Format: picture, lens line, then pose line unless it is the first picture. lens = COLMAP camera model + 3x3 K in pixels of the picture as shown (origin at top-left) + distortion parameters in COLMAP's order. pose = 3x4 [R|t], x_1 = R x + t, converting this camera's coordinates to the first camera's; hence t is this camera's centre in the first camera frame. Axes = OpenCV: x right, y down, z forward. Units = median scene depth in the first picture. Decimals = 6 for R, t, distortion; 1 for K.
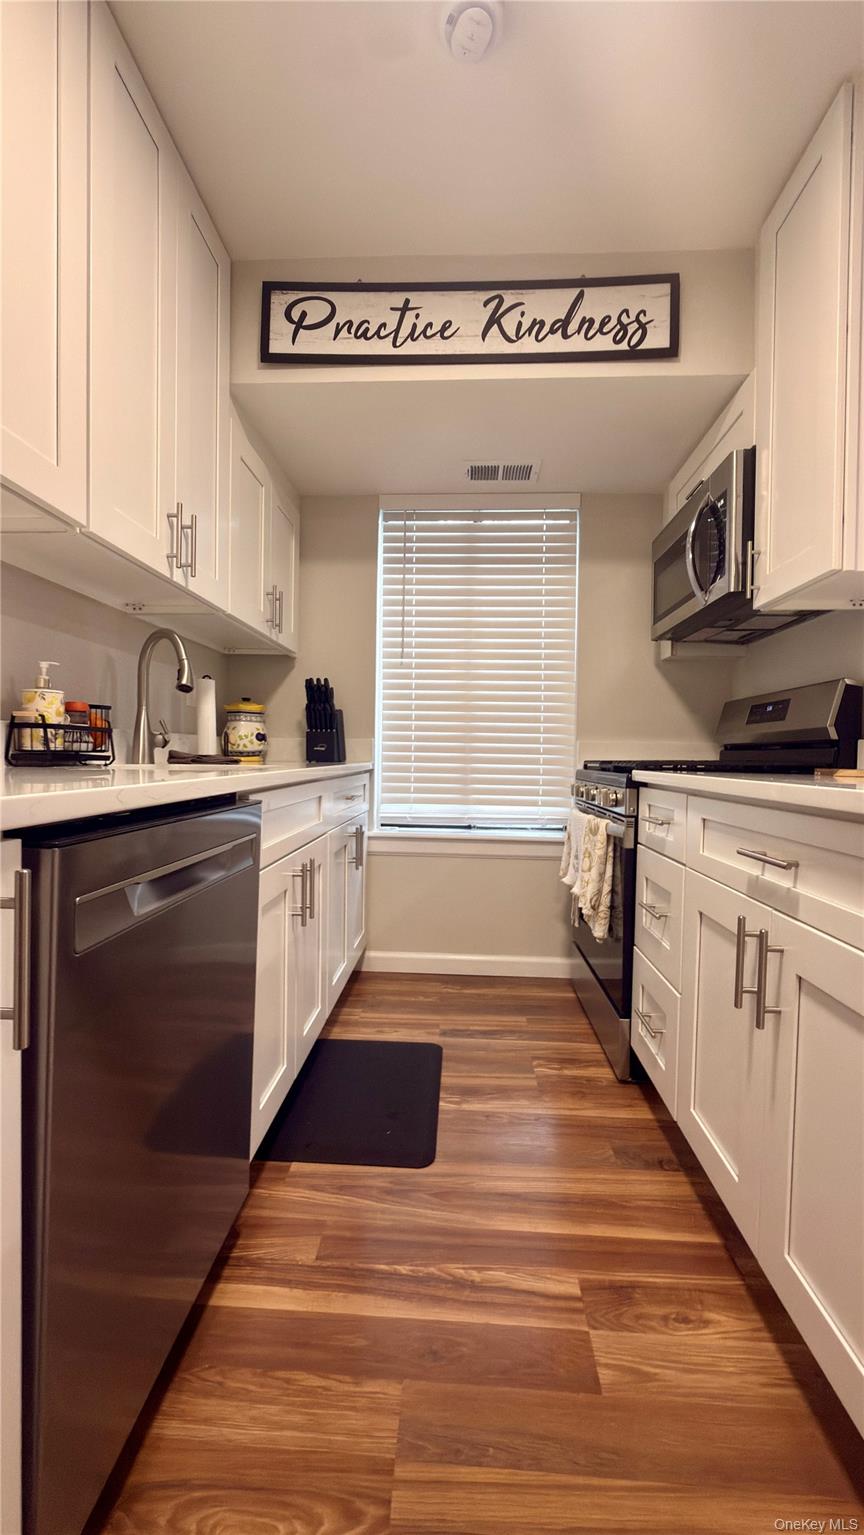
lens RADIAL K [[621.8, 0, 429.3], [0, 621.8, 768.3], [0, 0, 1]] dist [0.000722, 0.000037]
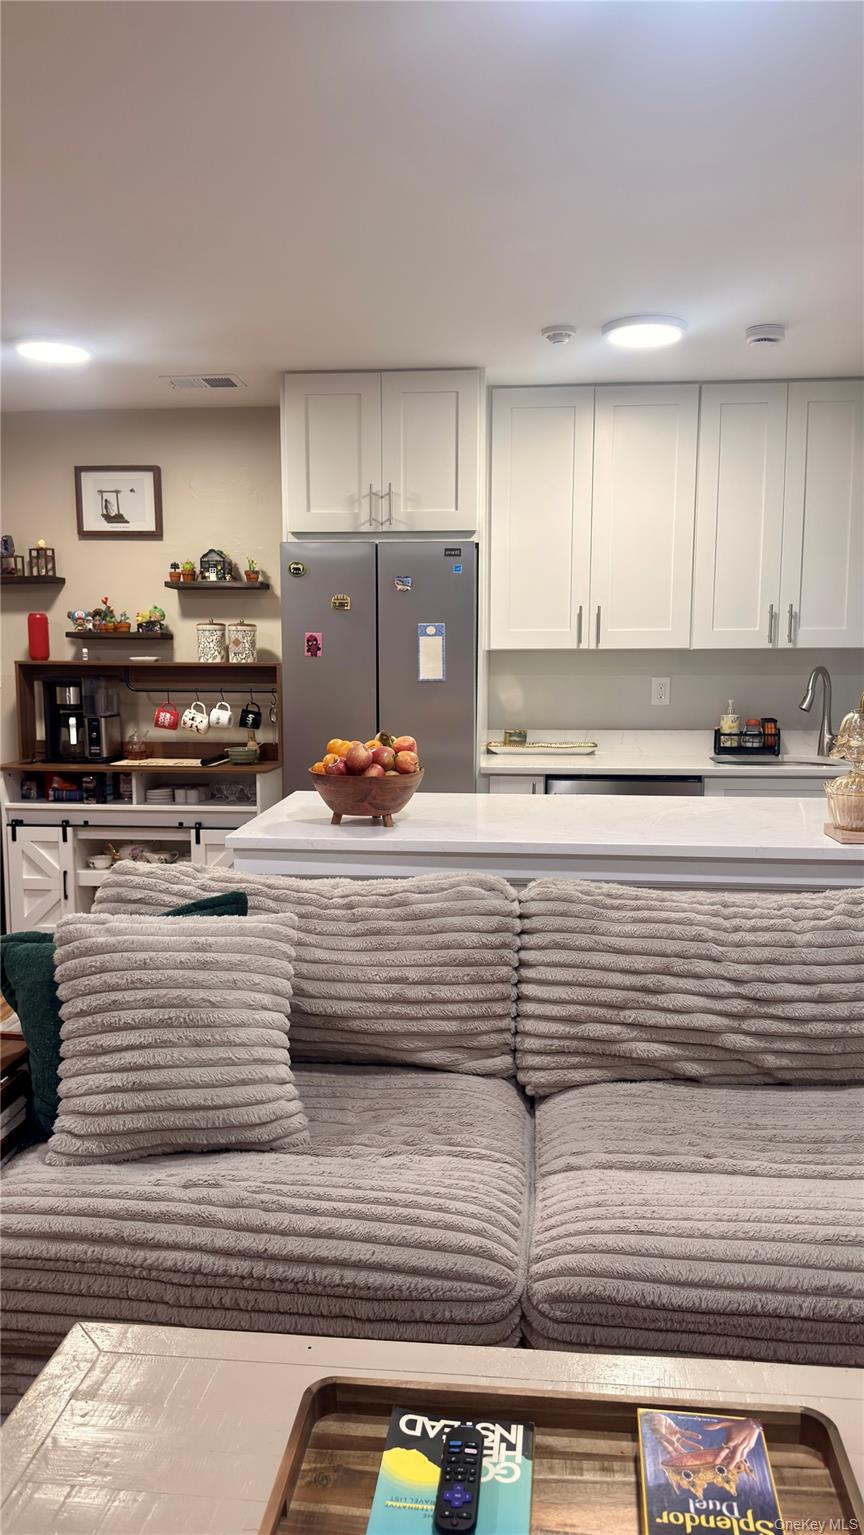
lens RADIAL K [[1072.1, 0, 442.1], [0, 1072.1, 764.2], [0, 0, 1]] dist [0.152554, -0.221345]
pose [[-0.032239, 0.090543, -0.995371, 2.115136], [-0.020556, 0.995618, 0.091231, -0.200225], [0.999269, 0.023402, -0.030237, 0.169478]]
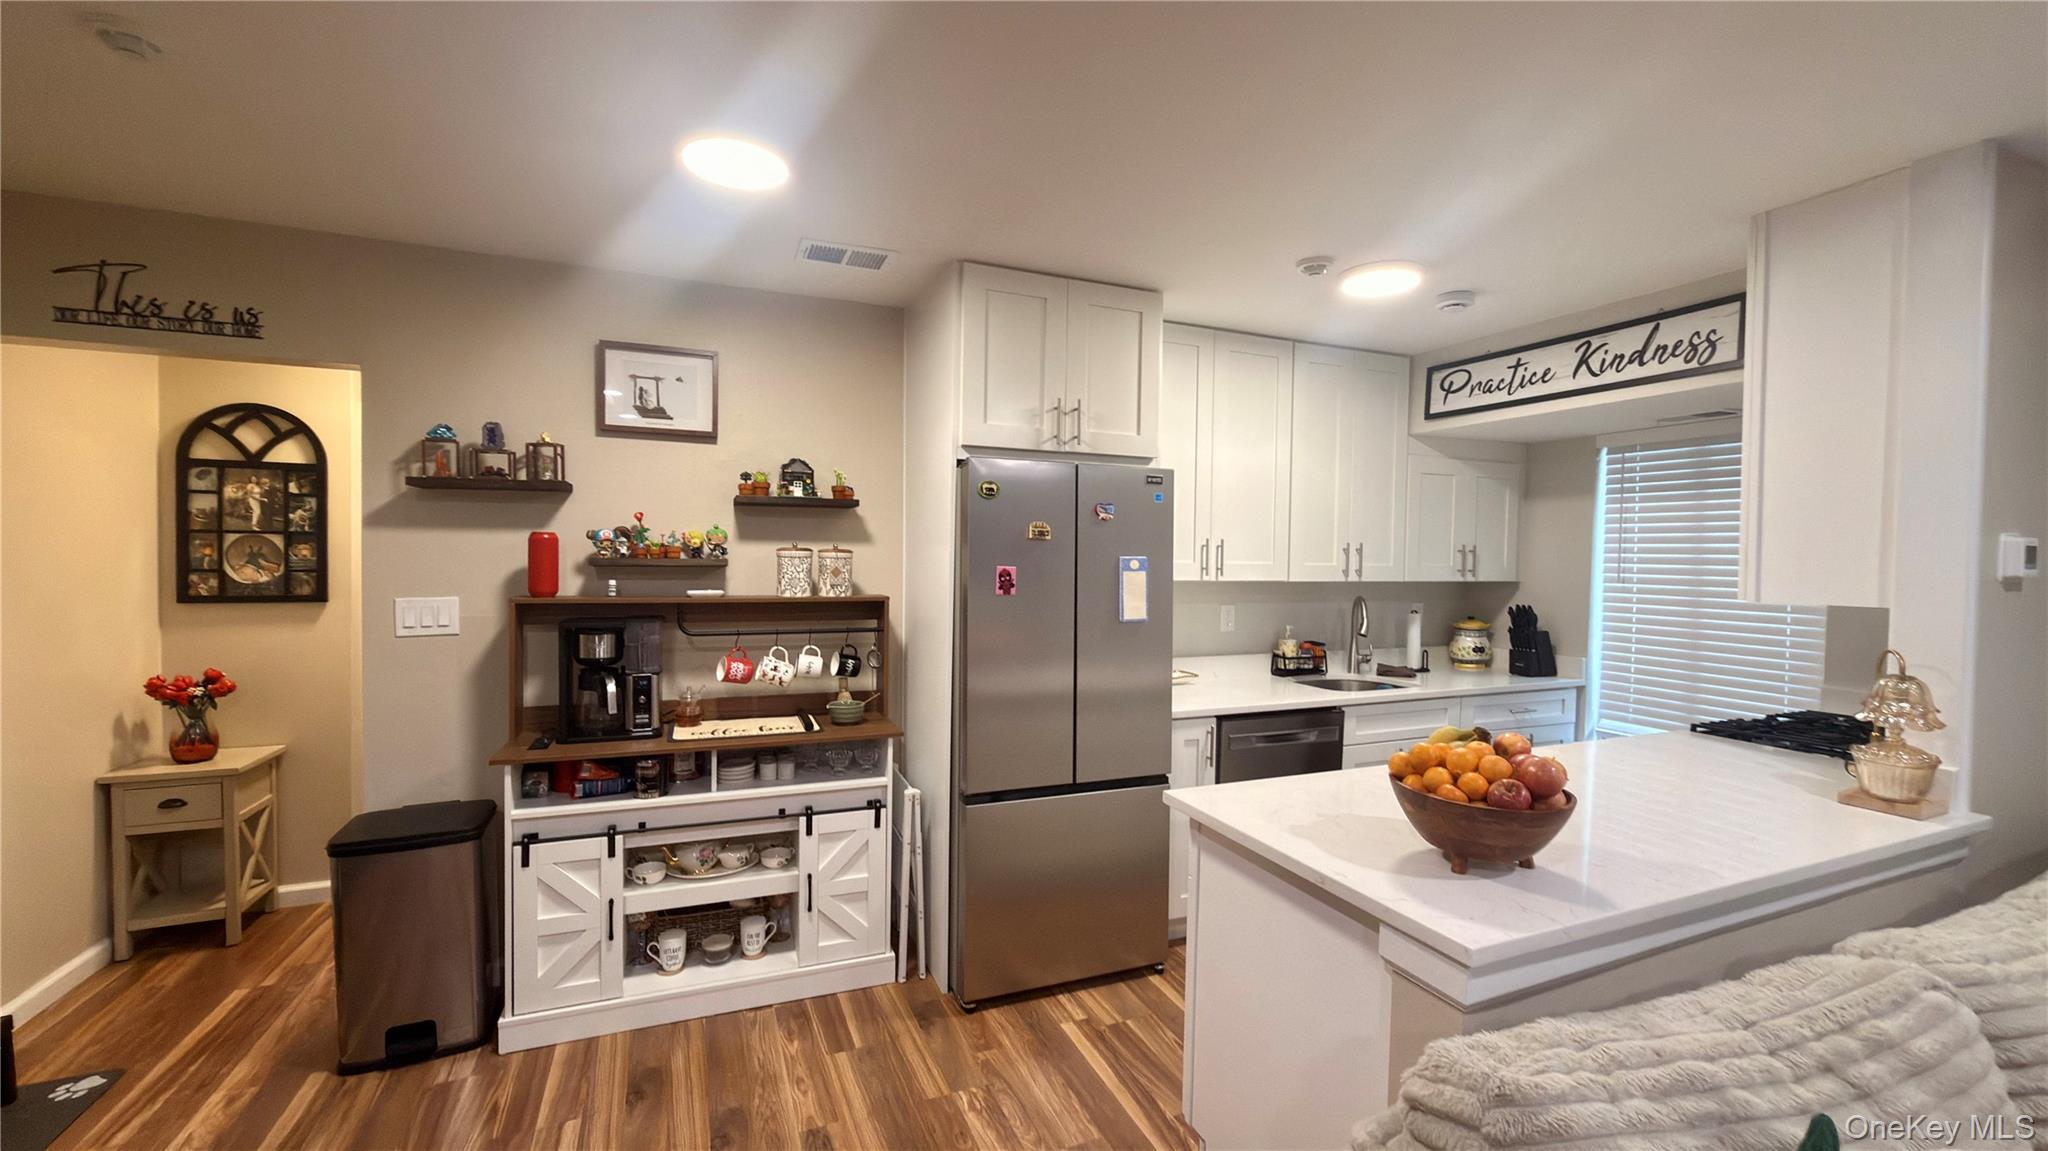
lens RADIAL K [[812.7, 0, 1024.0], [0, 812.7, 575.5], [0, 0, 1]] dist [-0.000348, 0.000290]
pose [[0.438472, 0.012824, -0.898653, 1.115592], [-0.024903, 0.999688, 0.002115, -0.251168], [0.898400, 0.021452, 0.438655, -0.770951]]
